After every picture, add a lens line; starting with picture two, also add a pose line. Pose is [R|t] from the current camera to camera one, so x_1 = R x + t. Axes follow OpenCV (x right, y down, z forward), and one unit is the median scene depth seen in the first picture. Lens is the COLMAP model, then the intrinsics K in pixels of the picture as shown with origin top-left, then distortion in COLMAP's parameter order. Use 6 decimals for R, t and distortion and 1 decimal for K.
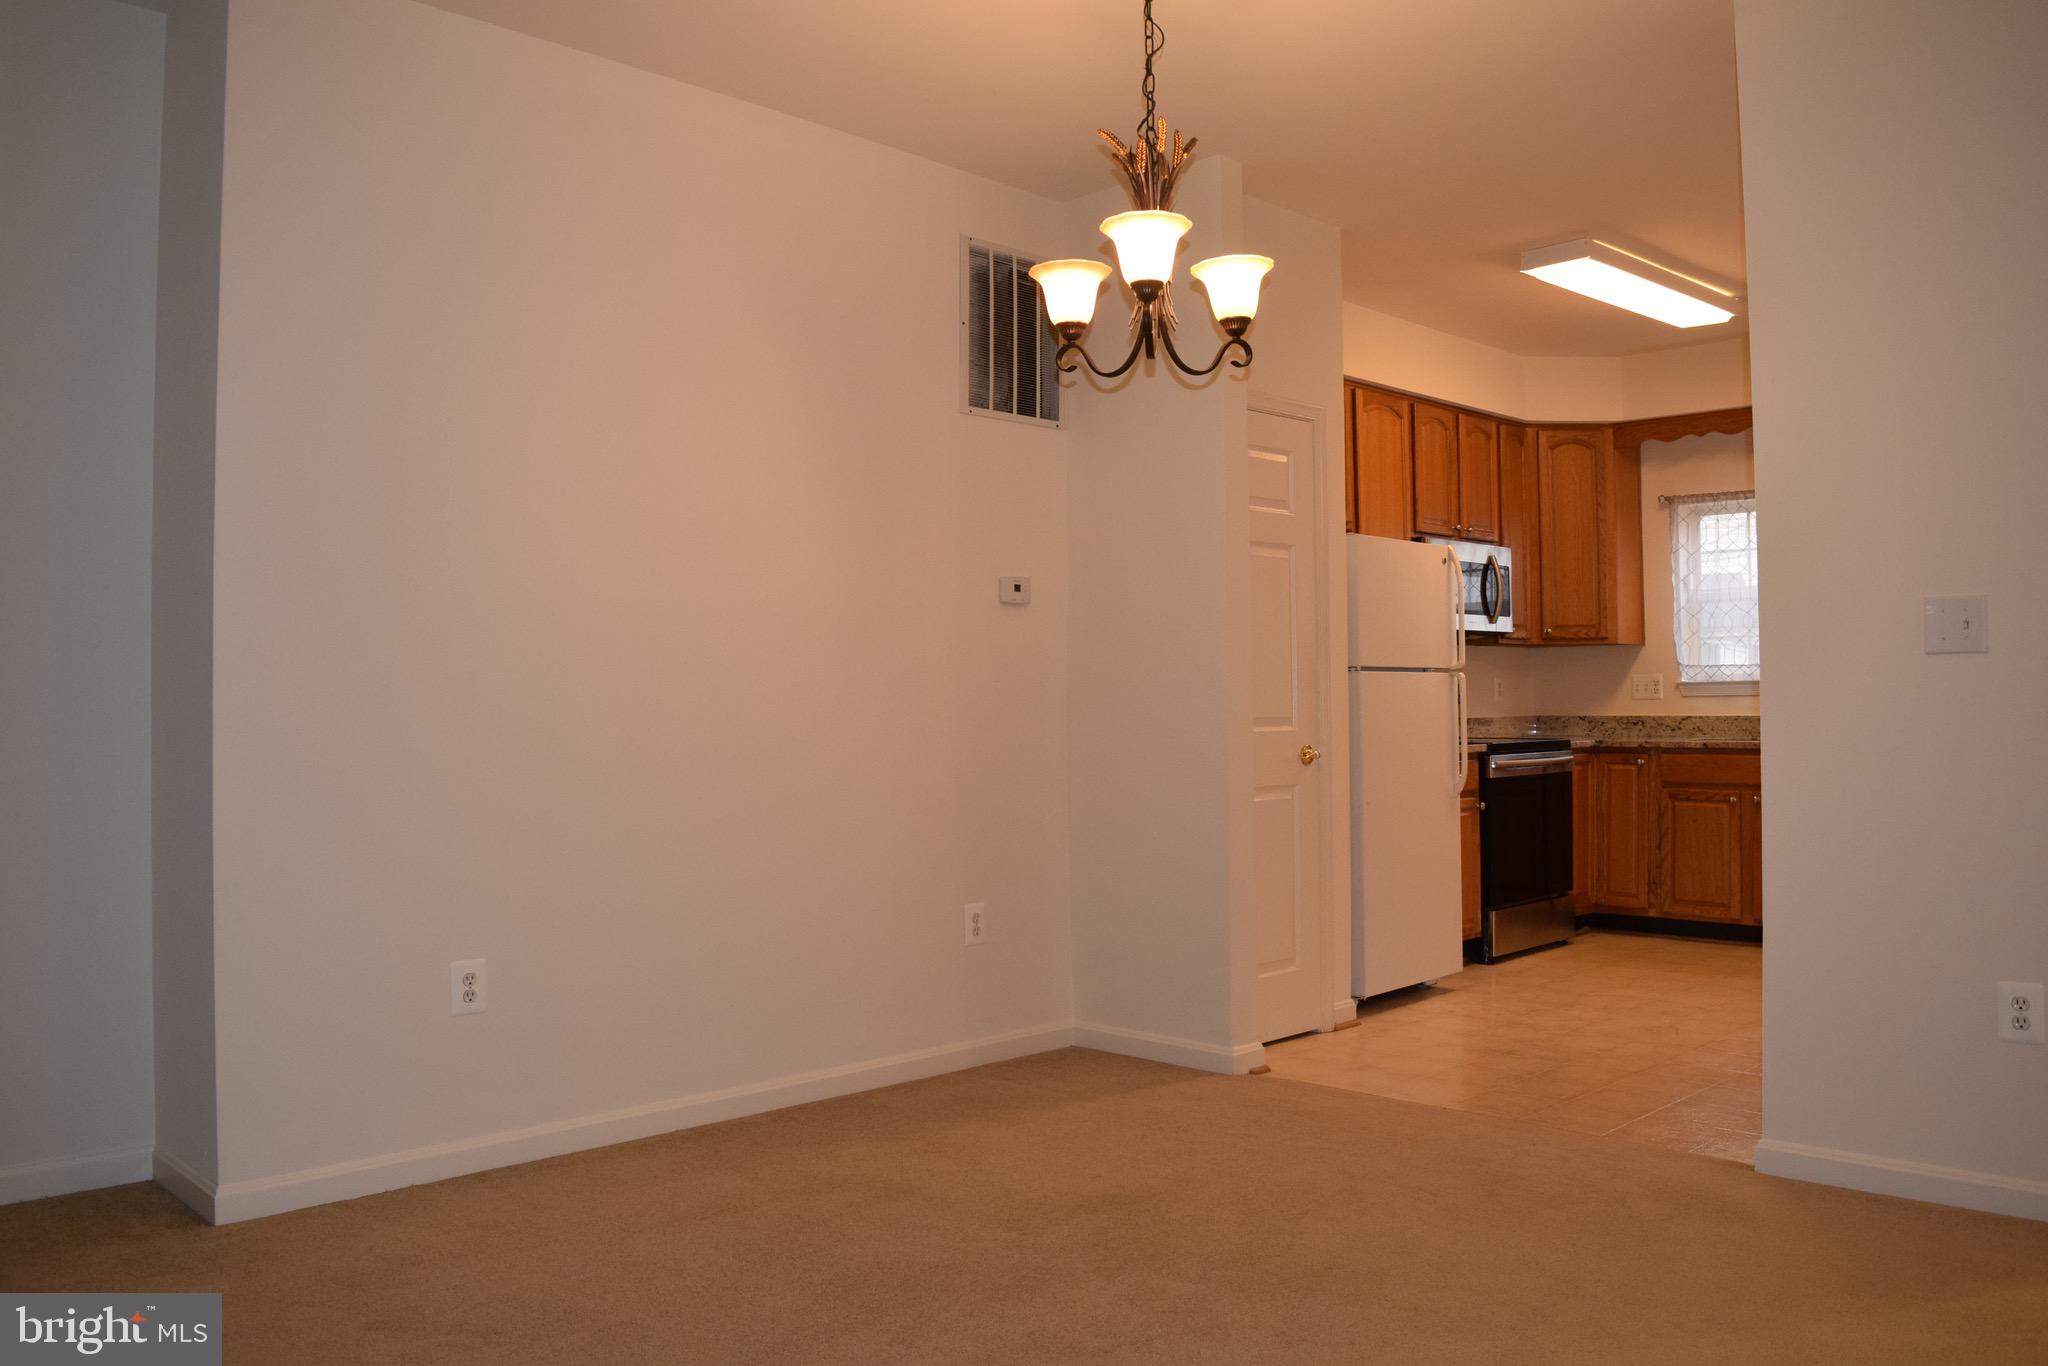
lens RADIAL K [[1613.1, 0, 1017.2], [0, 1613.1, 669.1], [0, 0, 1]] dist [-0.090725, 0.005844]
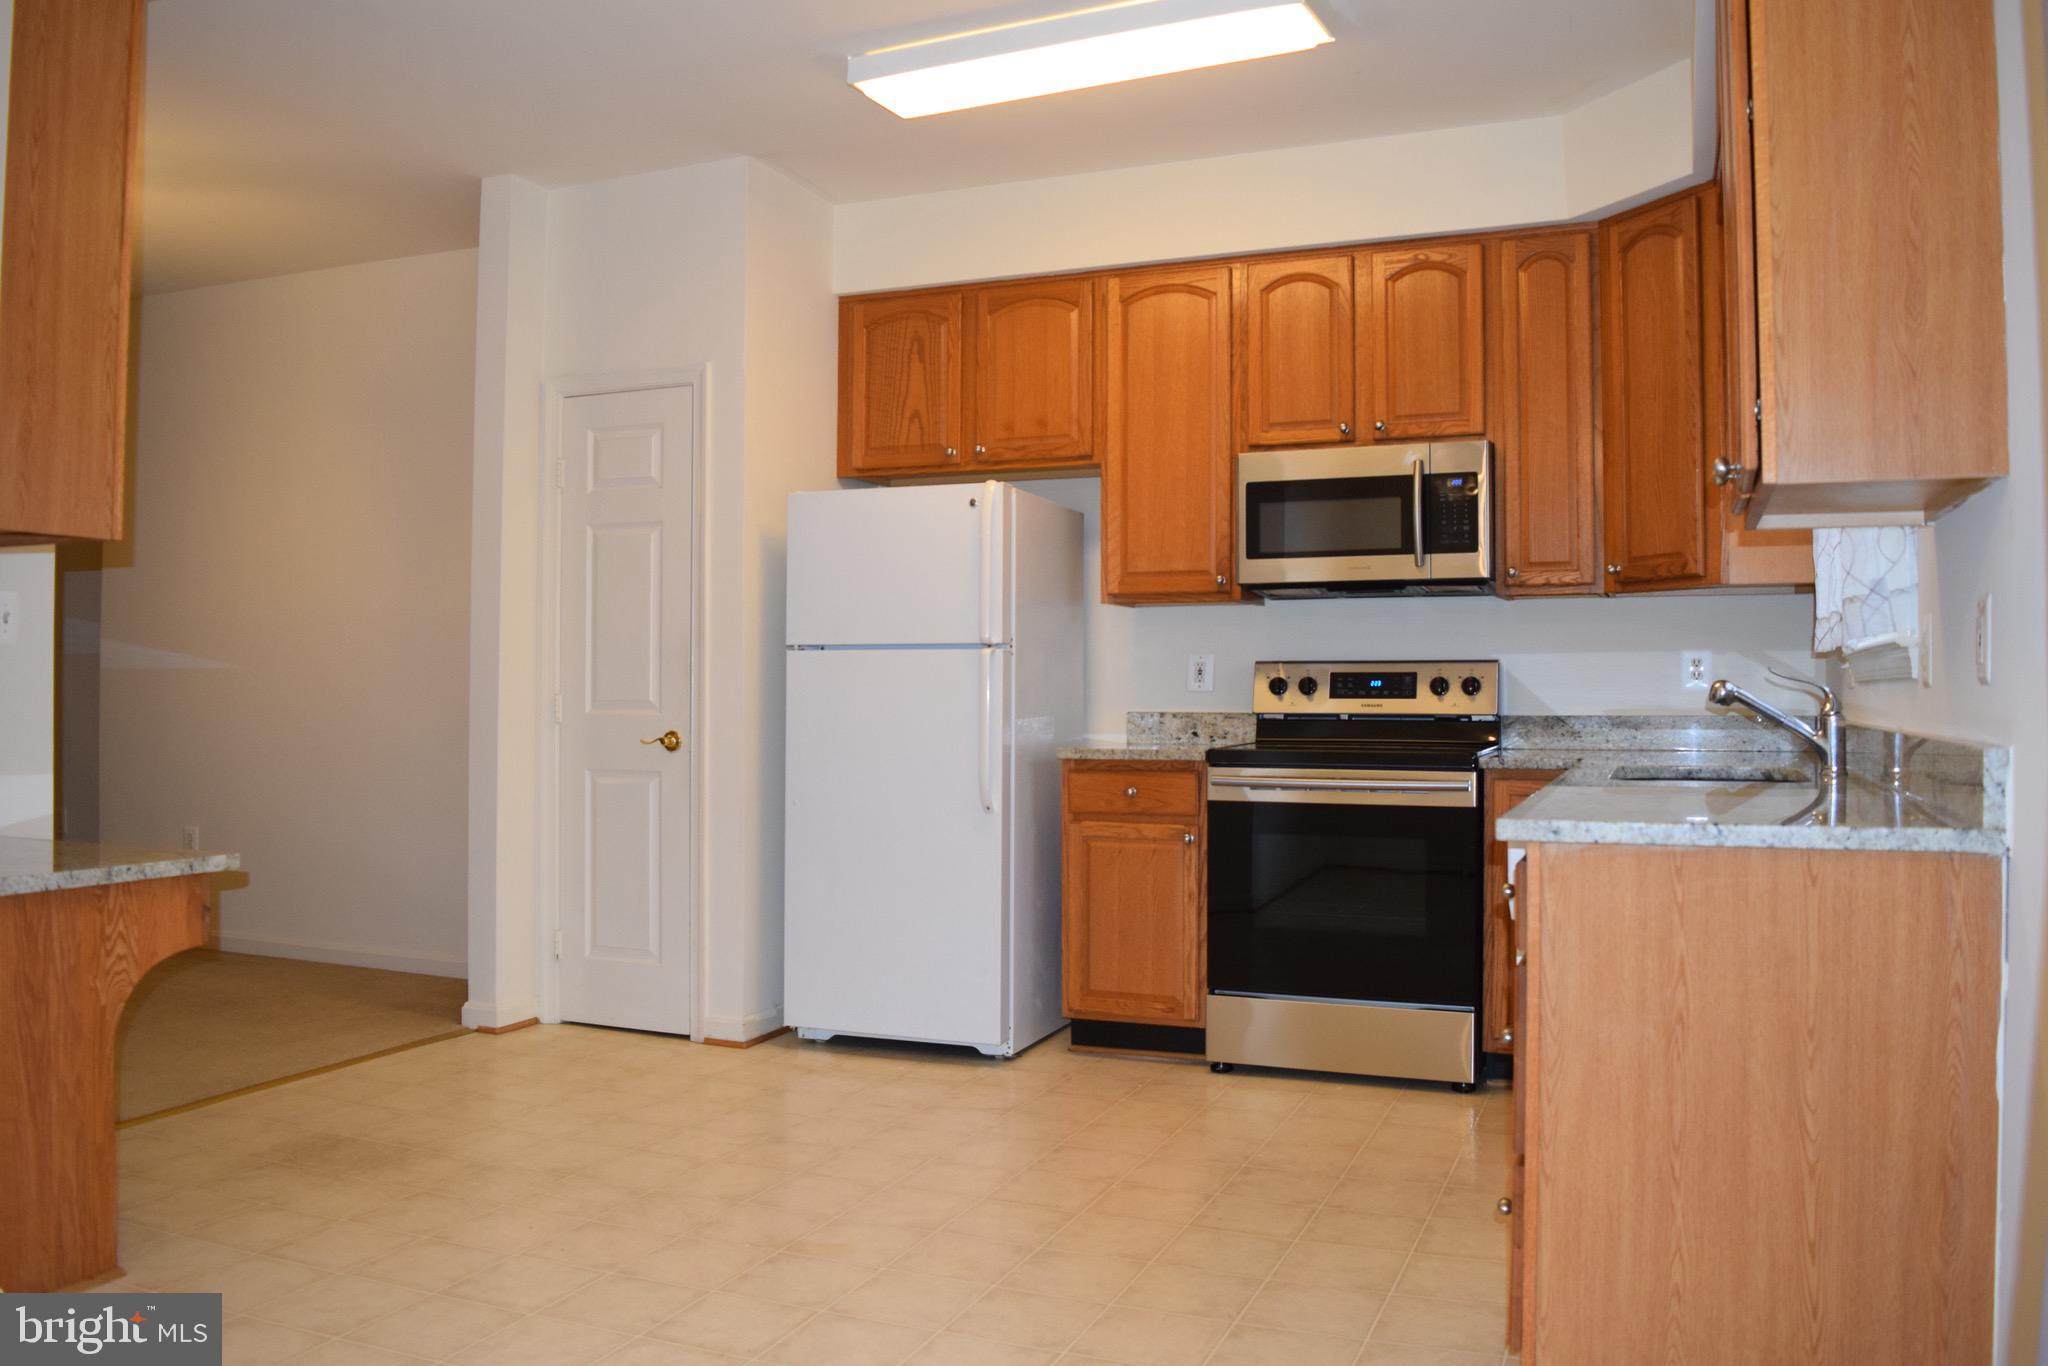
lens RADIAL K [[1613.1, 0, 1017.2], [0, 1613.1, 669.1], [0, 0, 1]] dist [-0.090725, 0.005844]
pose [[0.380238, -0.002097, -0.924886, 0.784591], [0.015212, 0.999876, 0.003987, 0.007216], [0.924763, -0.015586, 0.380223, 0.576170]]
